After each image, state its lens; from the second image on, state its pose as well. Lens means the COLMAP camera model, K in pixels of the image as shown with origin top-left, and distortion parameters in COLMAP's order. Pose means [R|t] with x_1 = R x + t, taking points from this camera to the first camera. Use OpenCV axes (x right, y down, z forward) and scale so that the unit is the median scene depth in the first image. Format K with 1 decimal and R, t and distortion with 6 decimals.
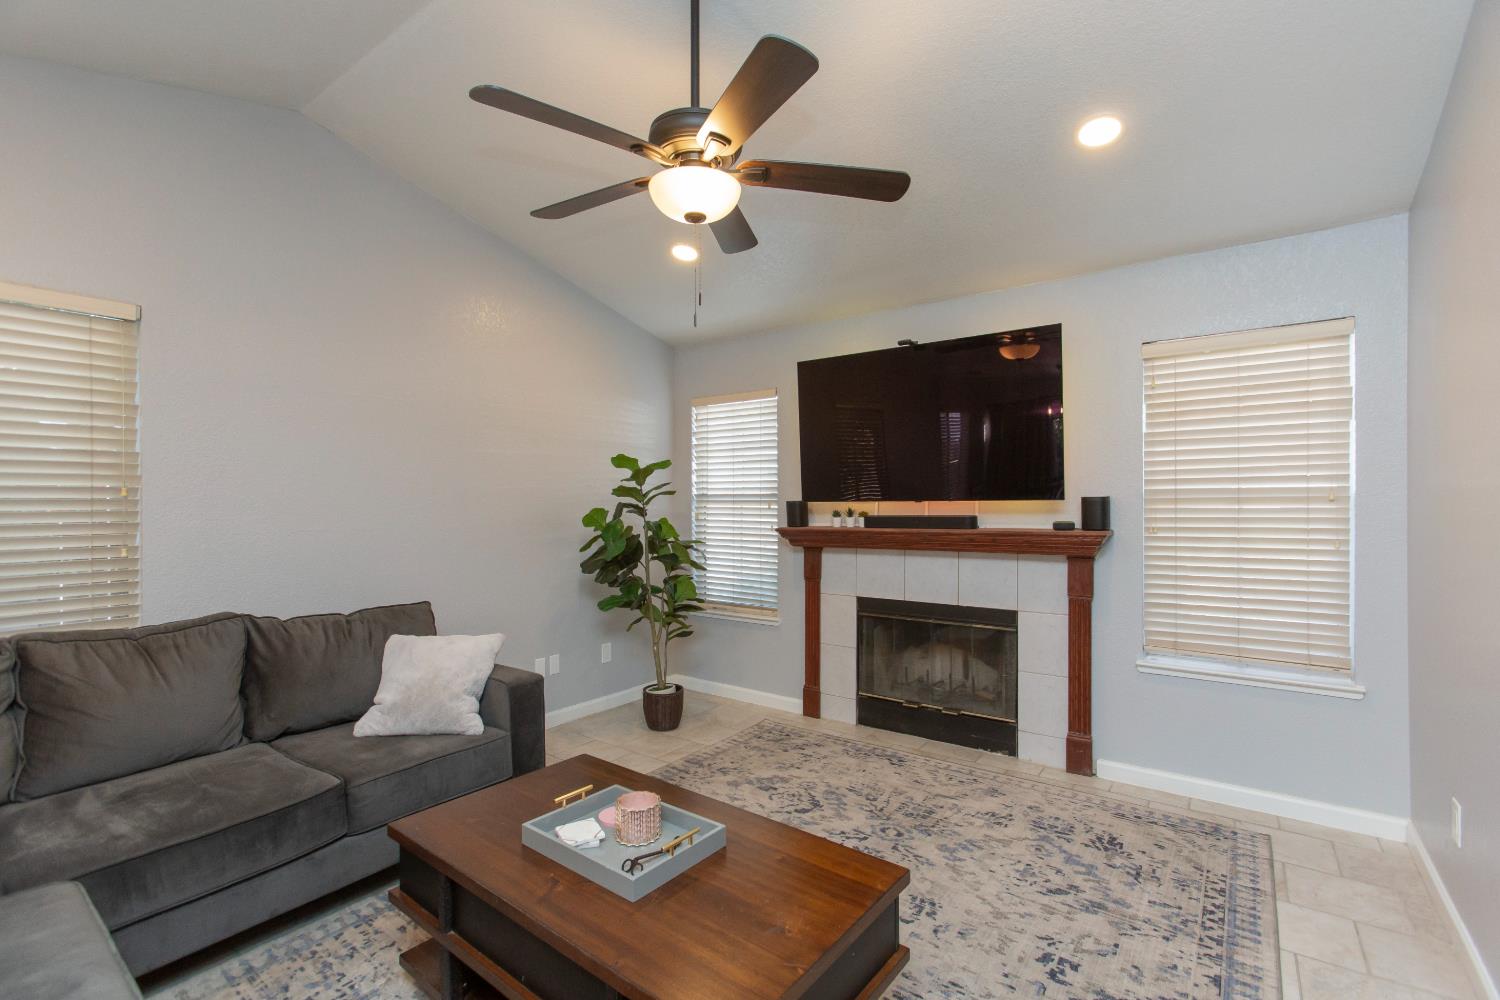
lens RADIAL K [[673.9, 0, 768.7], [0, 673.9, 506.3], [0, 0, 1]] dist [0.000571, 0.009371]
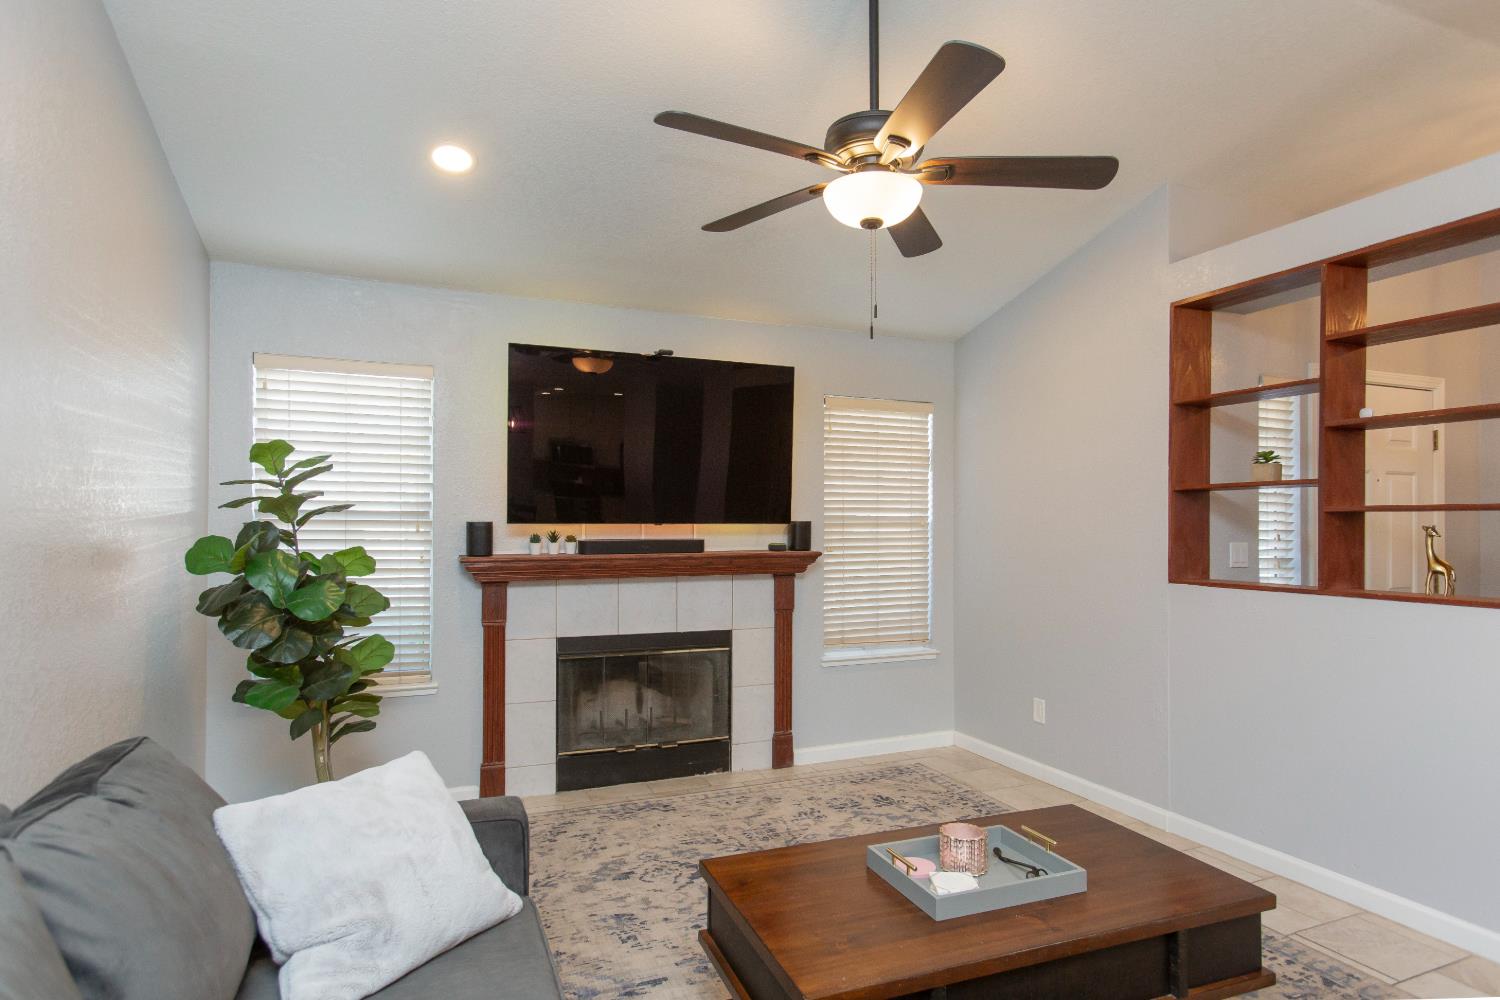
lens RADIAL K [[796.8, 0, 751.7], [0, 796.8, 524.1], [0, 0, 1]] dist [-0.000648, 0.003034]
pose [[0.533904, 0.005300, 0.845528, -0.698343], [-0.001001, 0.999984, -0.005636, -0.001305], [-0.845544, 0.002163, 0.533901, 0.336182]]
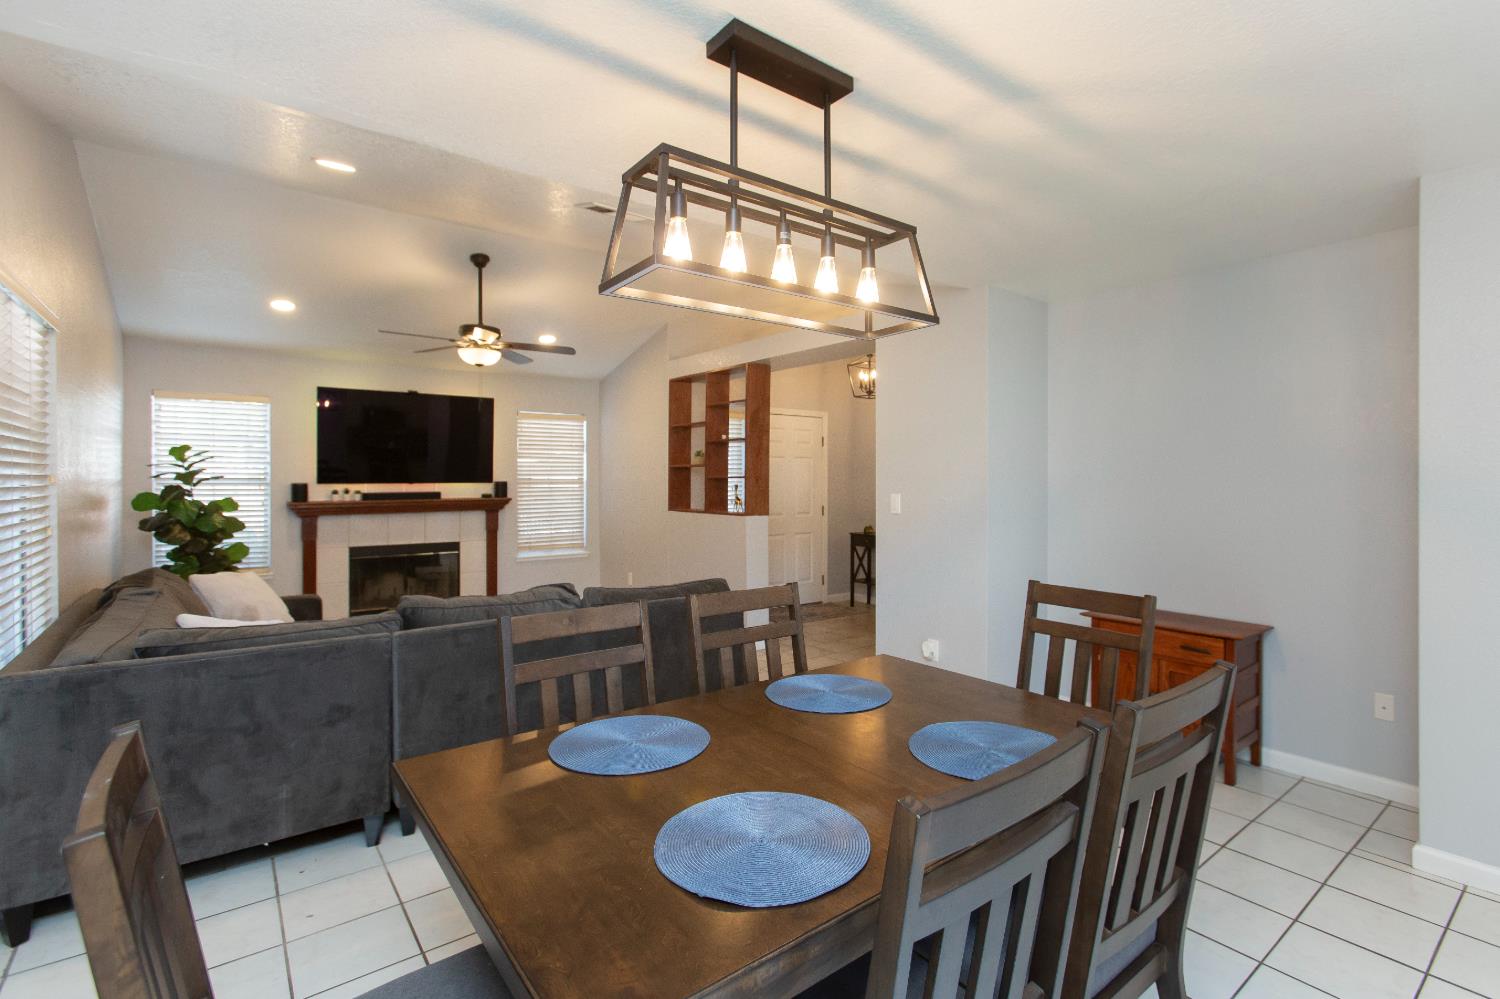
lens RADIAL K [[686.5, 0, 758.5], [0, 686.5, 480.3], [0, 0, 1]] dist [0.001413, 0.013298]
pose [[0.298096, 0.000019, 0.954536, -1.293299], [0.002849, 0.999996, -0.000909, -0.012840], [-0.954532, 0.002991, 0.298094, -0.395244]]
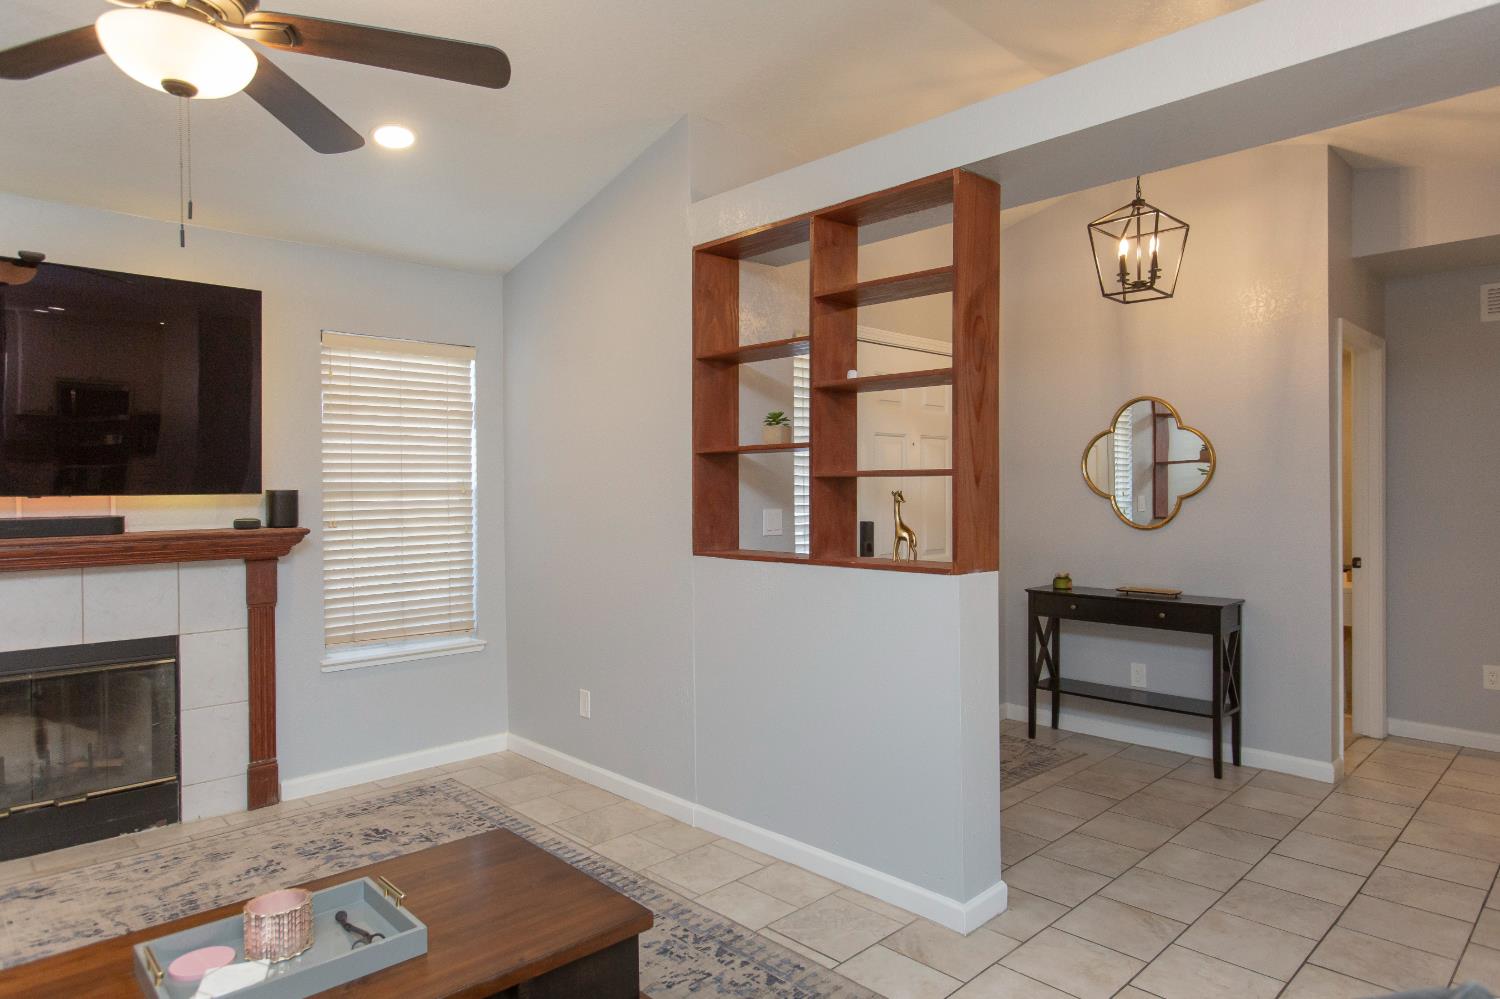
lens RADIAL K [[888.2, 0, 752.5], [0, 888.2, 500.4], [0, 0, 1]] dist [-0.002158, 0.003986]
pose [[0.190066, -0.012077, 0.981697, -0.549326], [0.009999, 0.999896, 0.010365, -0.006122], [-0.981720, 0.007846, 0.190167, 0.156004]]
